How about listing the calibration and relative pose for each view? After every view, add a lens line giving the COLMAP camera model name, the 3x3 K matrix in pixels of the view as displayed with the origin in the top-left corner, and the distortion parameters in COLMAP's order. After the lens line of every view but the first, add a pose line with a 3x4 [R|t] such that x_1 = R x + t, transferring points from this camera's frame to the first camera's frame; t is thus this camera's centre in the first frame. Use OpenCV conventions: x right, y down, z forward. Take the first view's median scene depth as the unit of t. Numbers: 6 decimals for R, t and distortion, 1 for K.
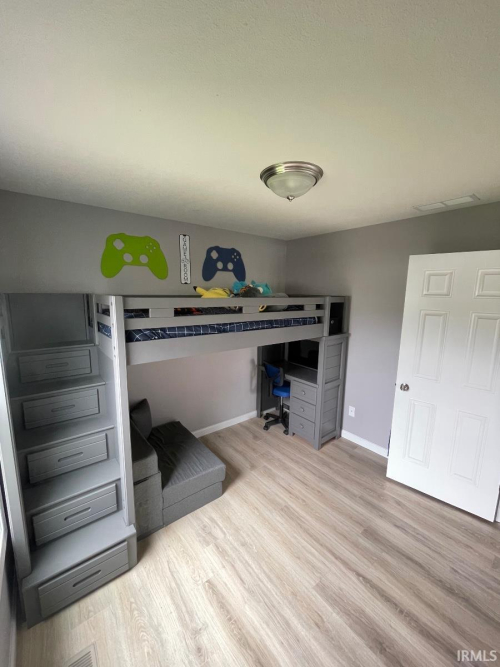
lens RADIAL K [[270.9, 0, 250.4], [0, 270.9, 332.4], [0, 0, 1]] dist [-0.002257, 0.000236]
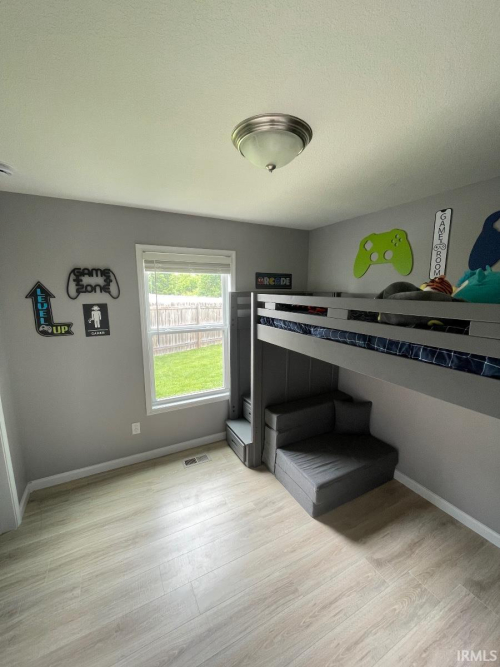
lens RADIAL K [[270.9, 0, 256.2], [0, 270.9, 335.7], [0, 0, 1]] dist [-0.002257, 0.000236]
pose [[-0.180285, 0.153644, -0.971540, 0.668123], [-0.152686, 0.971381, 0.181953, -0.109935], [0.971691, 0.181144, -0.151666, 0.800169]]
